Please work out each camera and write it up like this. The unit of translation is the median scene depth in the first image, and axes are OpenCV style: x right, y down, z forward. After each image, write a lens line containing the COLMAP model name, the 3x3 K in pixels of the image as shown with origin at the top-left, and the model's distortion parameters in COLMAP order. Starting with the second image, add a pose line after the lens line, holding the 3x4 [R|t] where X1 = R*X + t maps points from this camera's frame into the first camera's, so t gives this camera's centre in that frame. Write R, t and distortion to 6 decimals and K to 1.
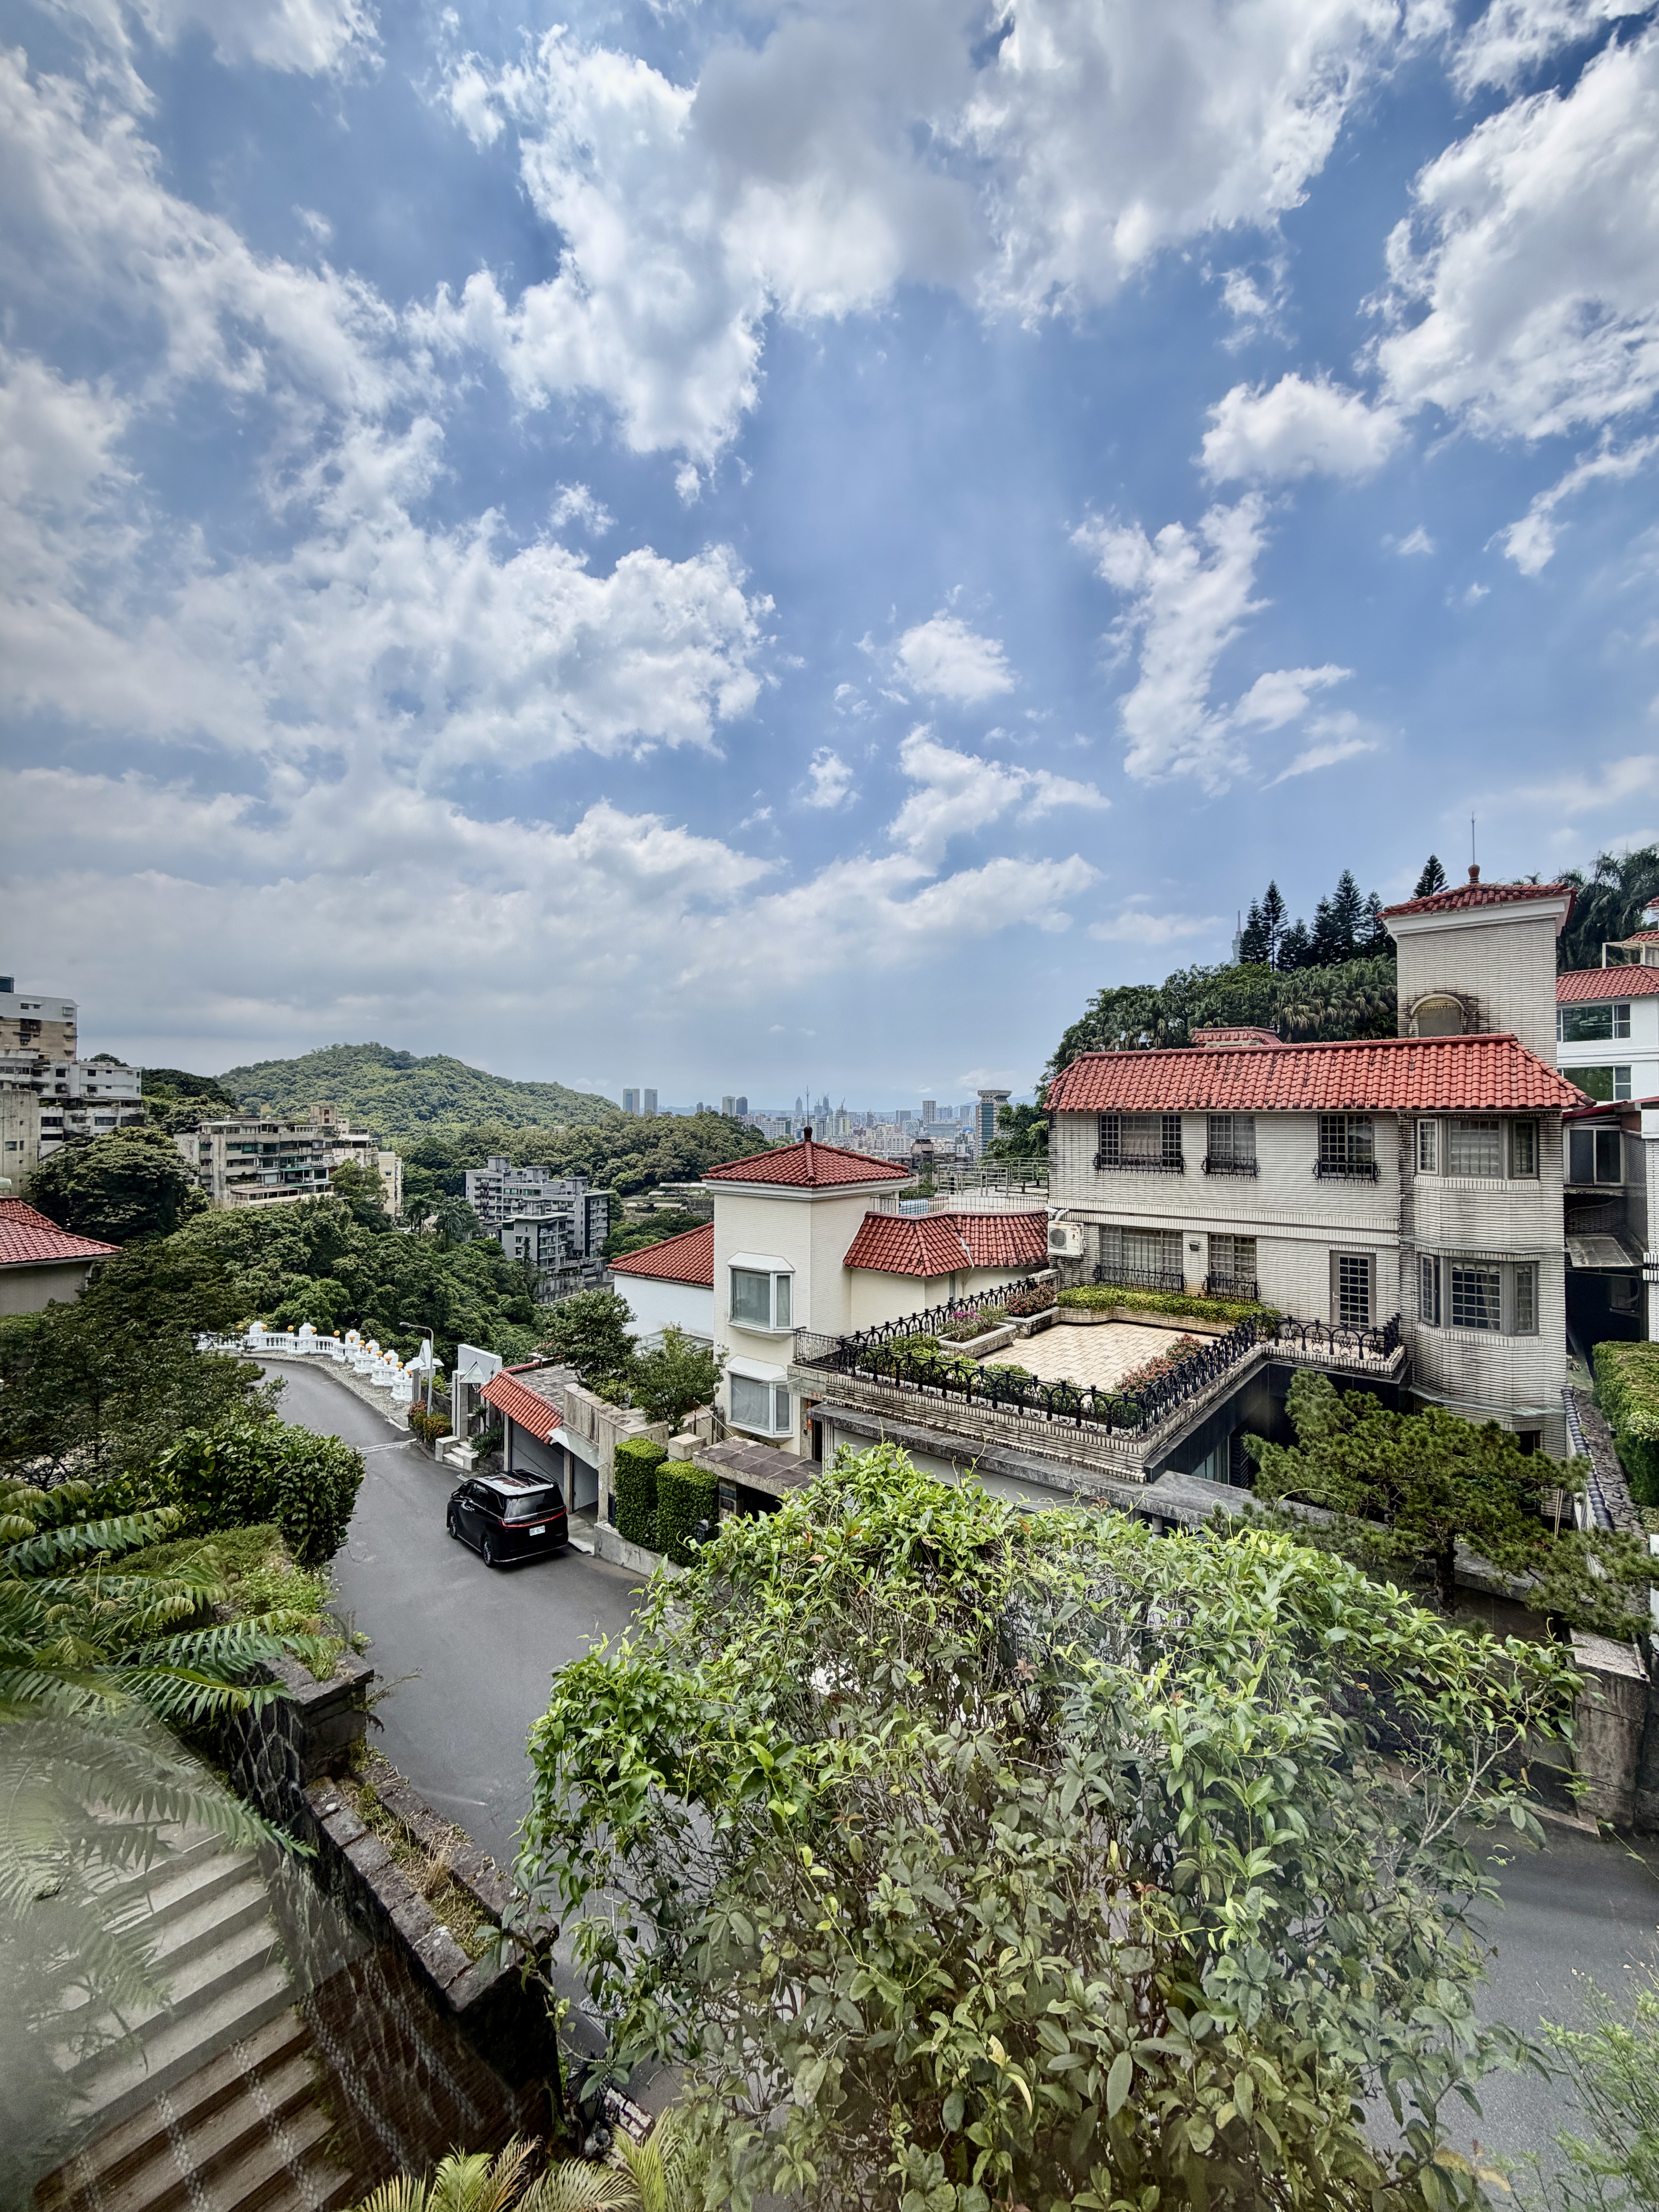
lens RADIAL K [[895.0, 0, 829.5], [0, 895.0, 1106.0], [0, 0, 1]] dist [-0.000515, -0.000043]
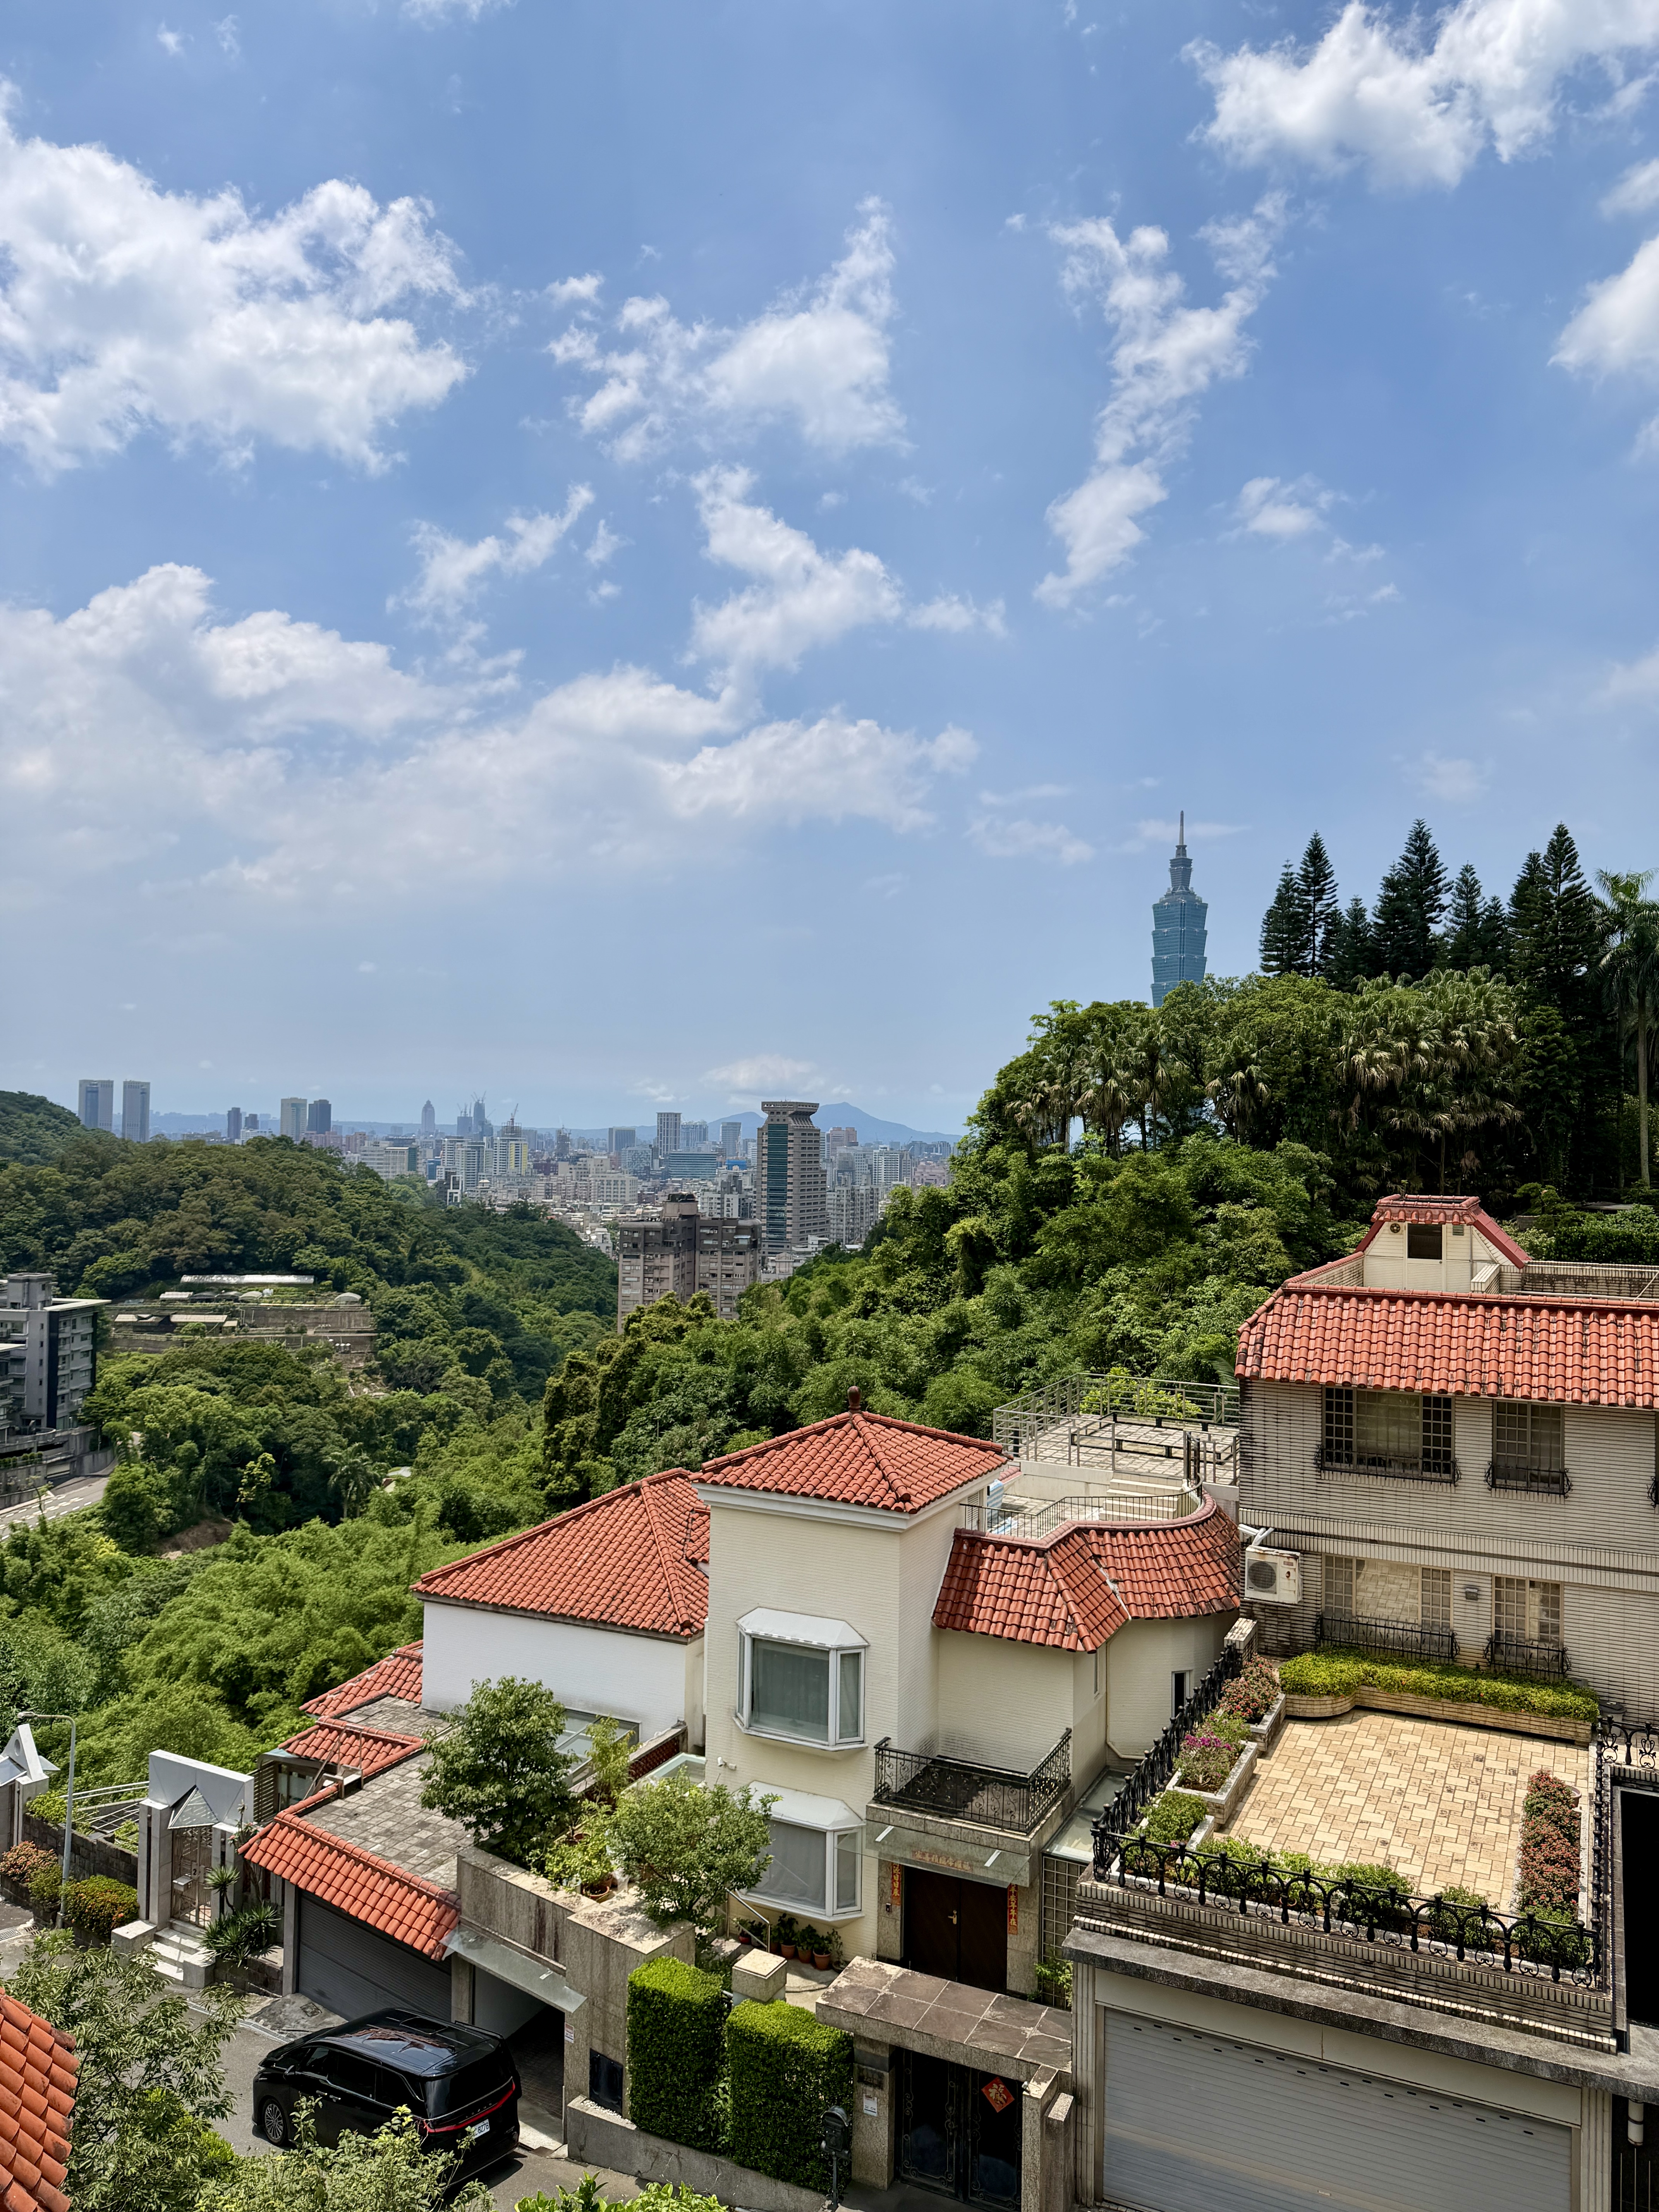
lens RADIAL K [[1578.0, 0, 829.5], [0, 1578.0, 1106.0], [0, 0, 1]] dist [0.059801, -0.087405]
pose [[0.977287, 0.016823, 0.211253, -0.093009], [-0.014704, 0.999825, -0.011594, -0.053995], [-0.211411, 0.008225, 0.977363, -0.023385]]
